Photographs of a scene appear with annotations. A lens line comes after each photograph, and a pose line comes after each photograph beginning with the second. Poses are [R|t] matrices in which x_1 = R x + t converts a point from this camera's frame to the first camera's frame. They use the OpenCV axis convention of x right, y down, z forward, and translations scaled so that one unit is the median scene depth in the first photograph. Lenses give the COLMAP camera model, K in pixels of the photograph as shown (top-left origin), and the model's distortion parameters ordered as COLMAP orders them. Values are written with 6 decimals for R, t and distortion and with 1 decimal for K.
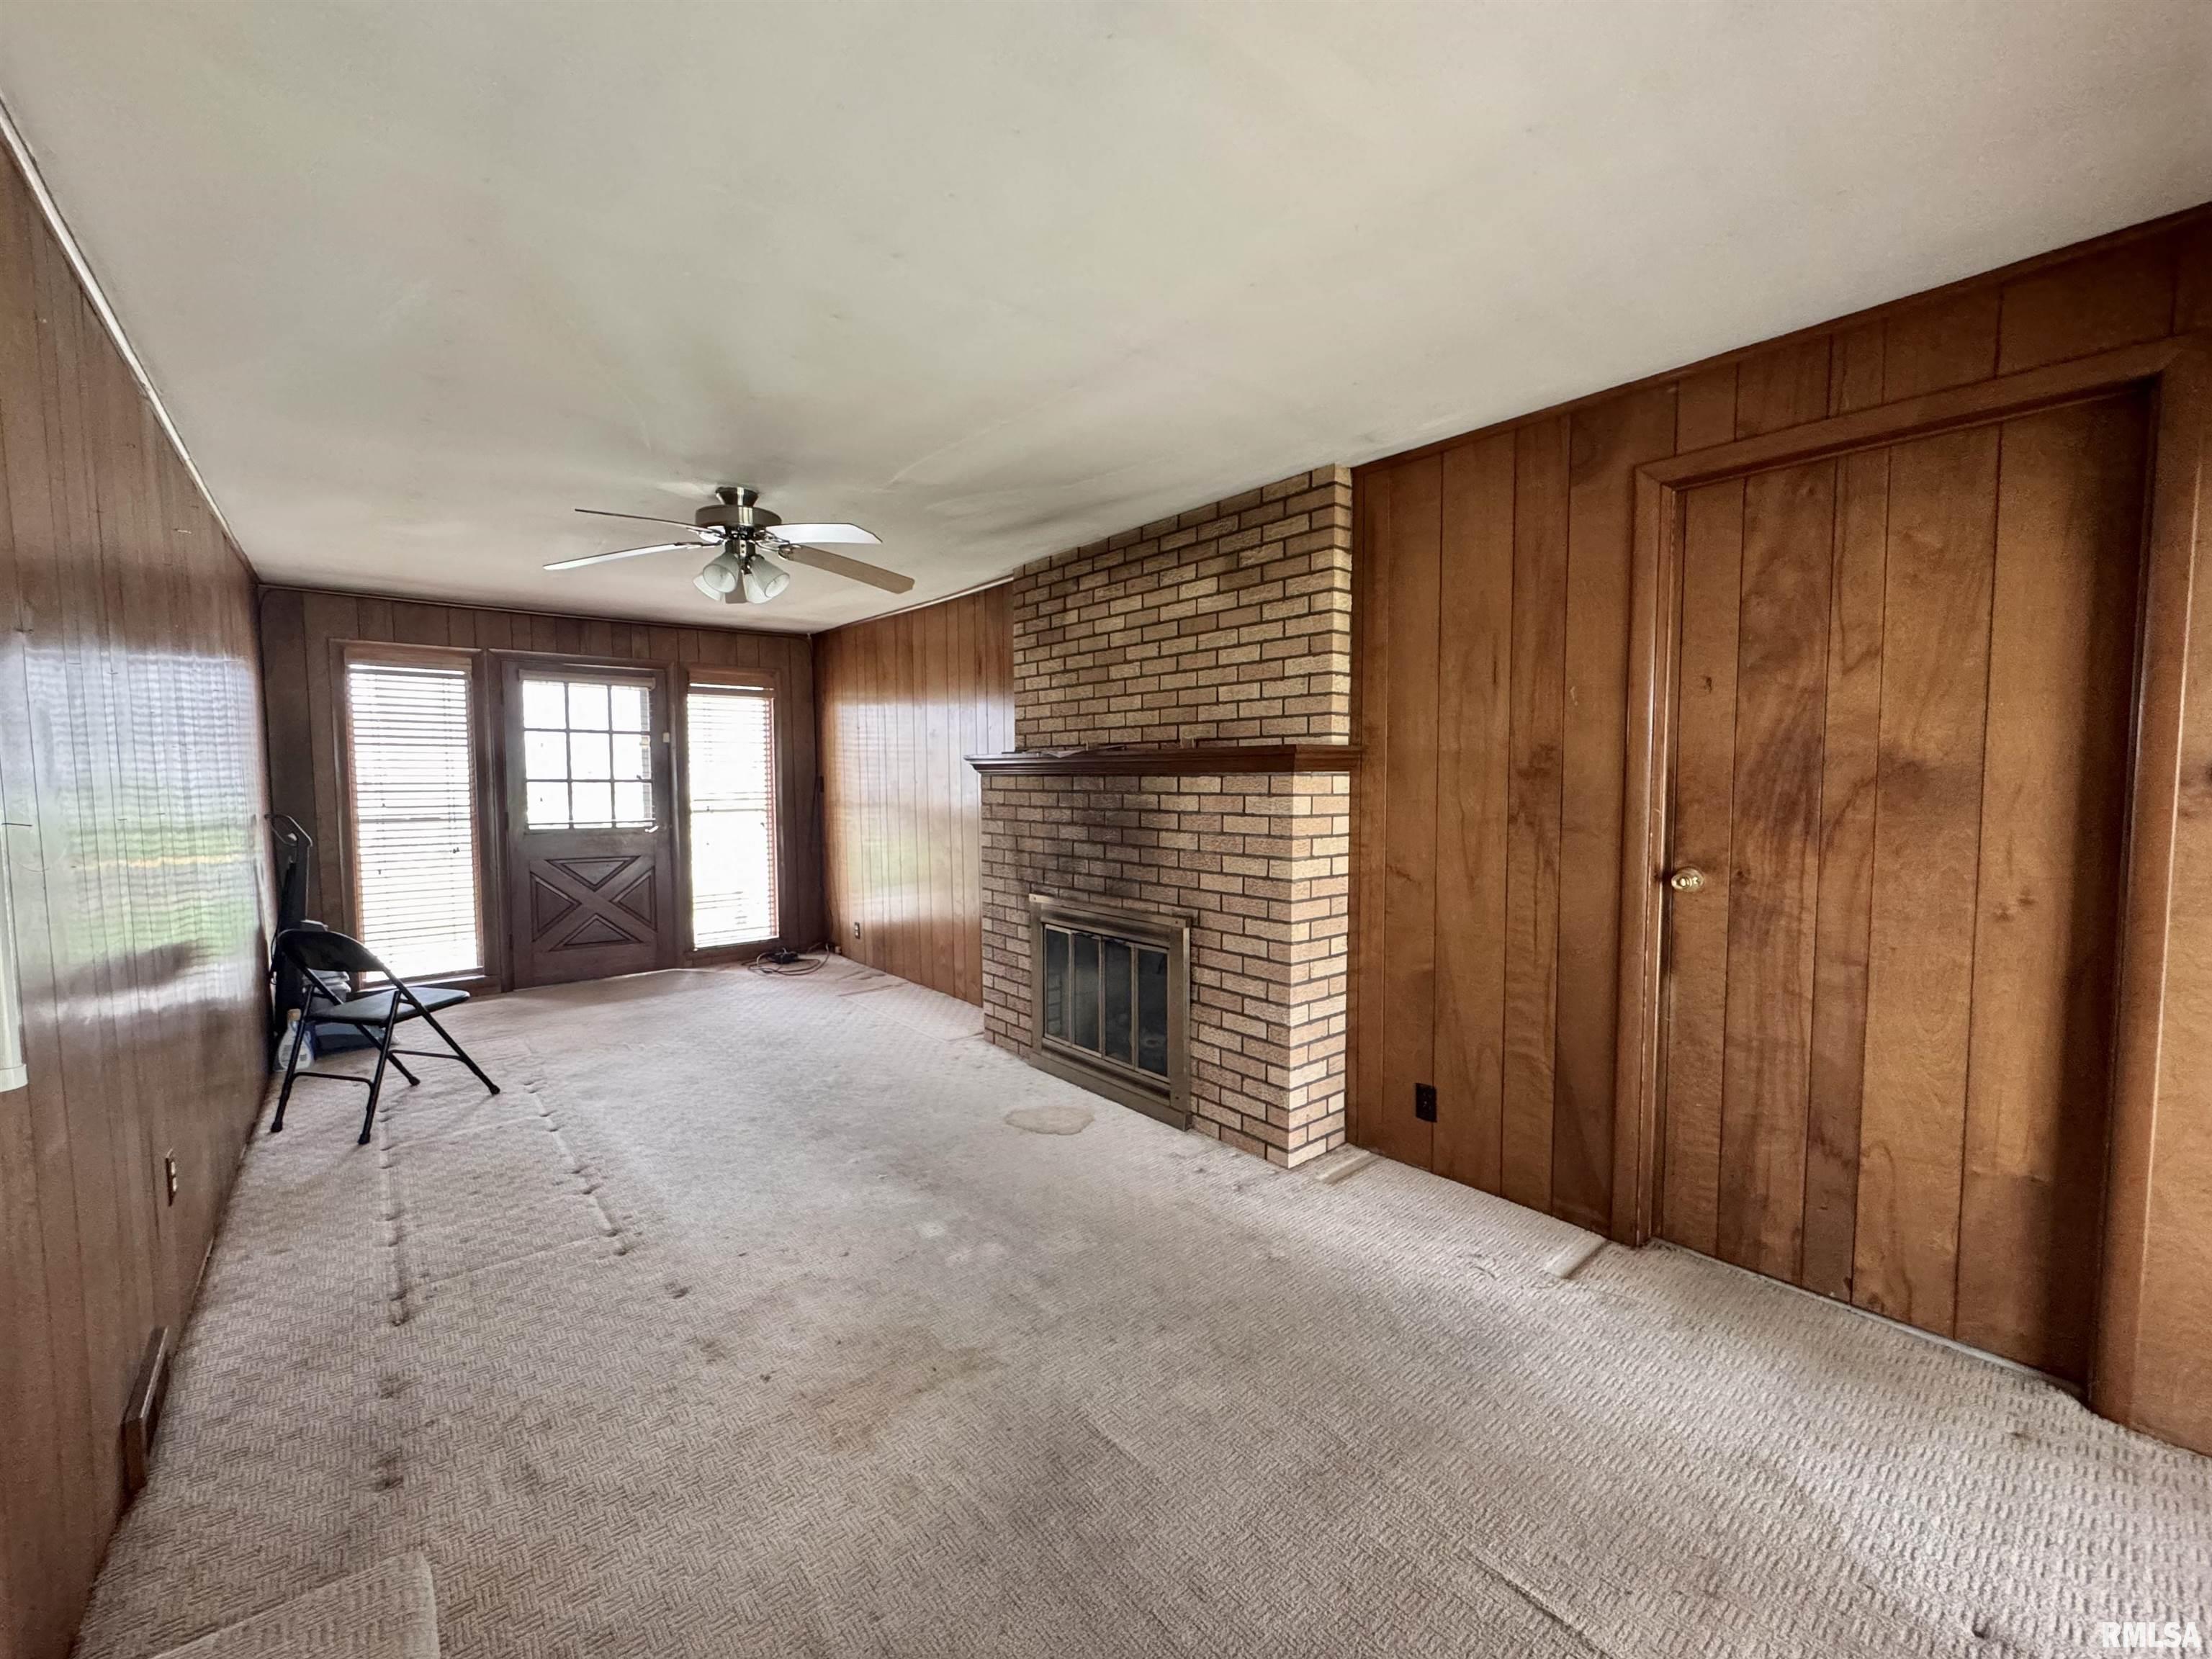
lens RADIAL K [[881.3, 0, 1103.1], [0, 881.3, 831.4], [0, 0, 1]] dist [-0.002700, 0.000650]
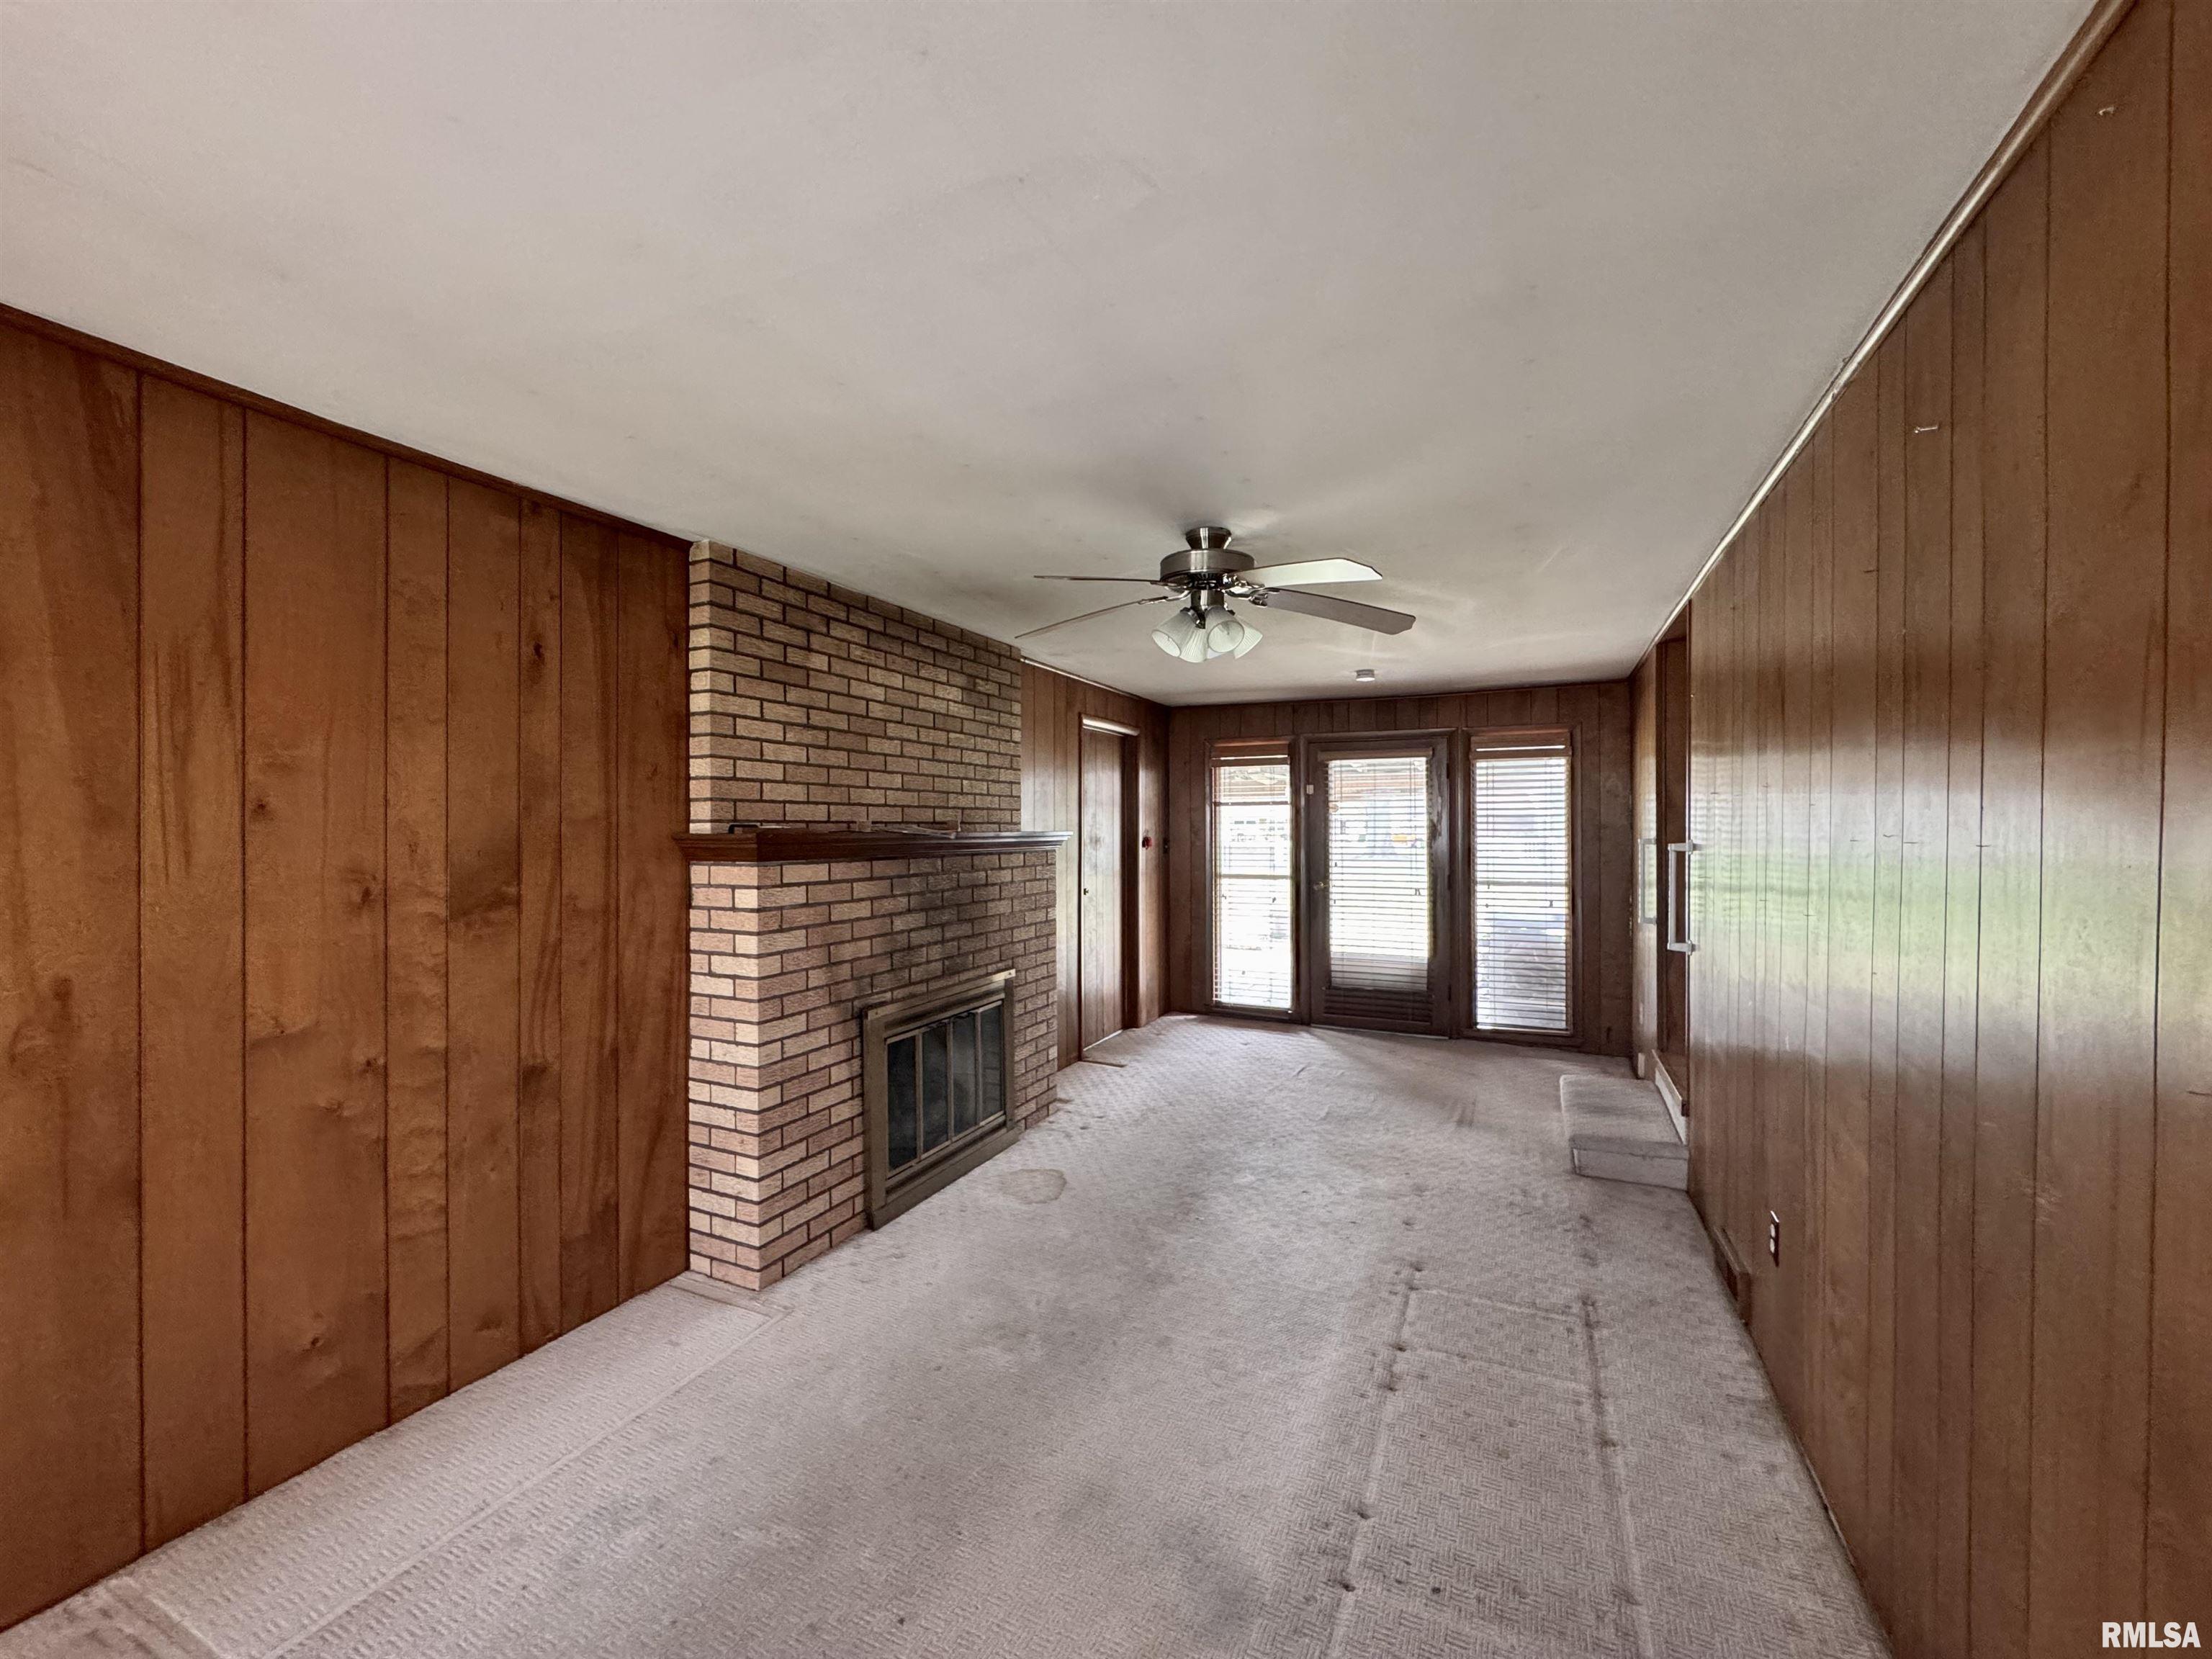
lens RADIAL K [[881.3, 0, 1103.1], [0, 881.3, 831.4], [0, 0, 1]] dist [-0.002700, 0.000650]
pose [[-0.417718, -0.000215, 0.908577, -0.967817], [0.060640, 0.997764, 0.028115, -0.107455], [-0.906551, 0.066841, -0.416771, 1.234836]]
